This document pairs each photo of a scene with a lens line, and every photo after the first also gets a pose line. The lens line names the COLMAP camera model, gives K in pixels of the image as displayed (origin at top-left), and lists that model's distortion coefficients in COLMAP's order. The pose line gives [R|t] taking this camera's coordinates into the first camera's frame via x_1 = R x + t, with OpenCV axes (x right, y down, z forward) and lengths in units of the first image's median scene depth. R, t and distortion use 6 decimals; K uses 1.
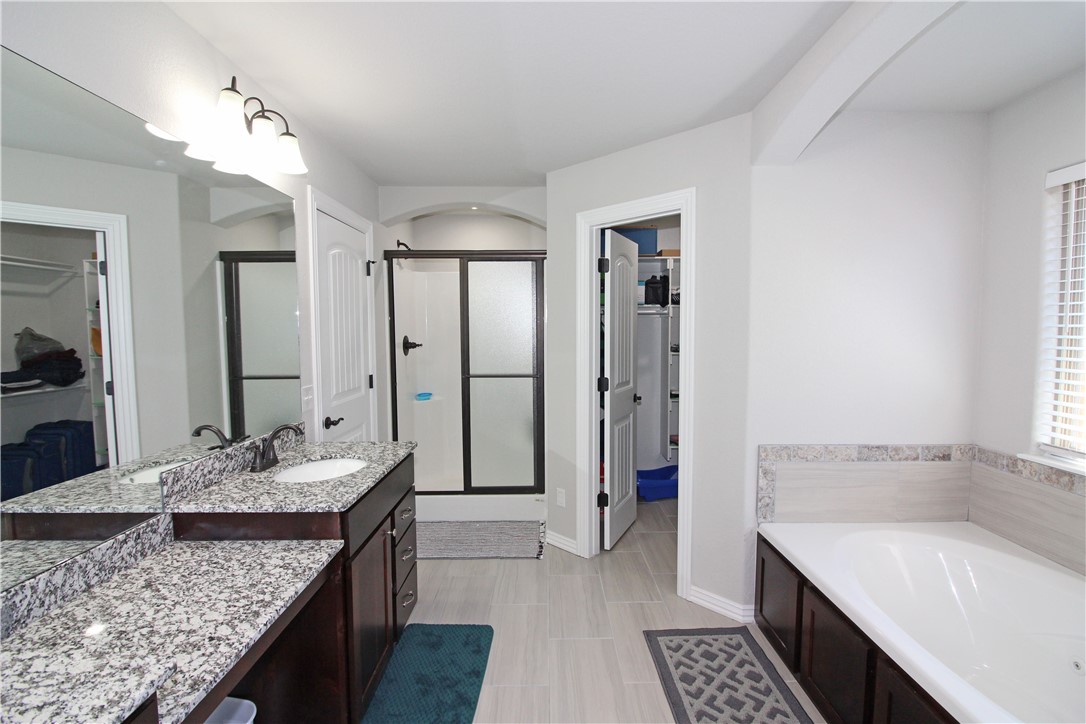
lens RADIAL K [[501.1, 0, 549.1], [0, 501.1, 357.1], [0, 0, 1]] dist [-0.009571, -0.000979]
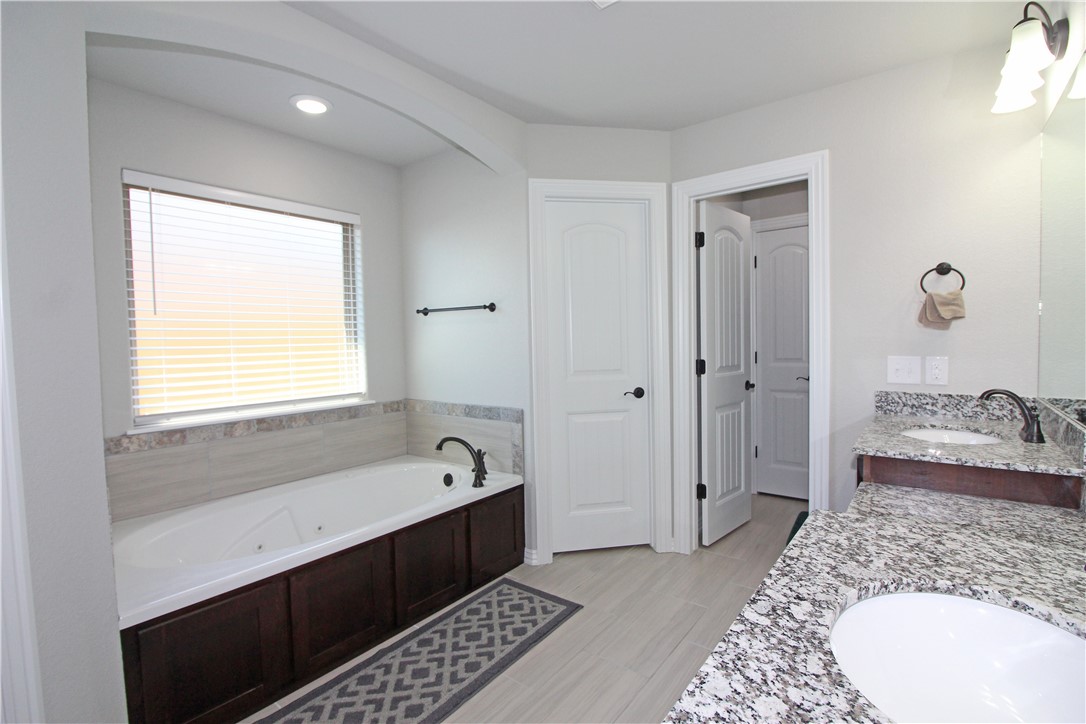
lens RADIAL K [[501.1, 0, 545.9], [0, 501.1, 360.2], [0, 0, 1]] dist [-0.009571, -0.000979]
pose [[-0.780917, -0.012352, 0.624513, -0.458473], [0.055241, 0.994521, 0.088745, 0.001680], [-0.622188, 0.103801, -0.775956, 1.468034]]
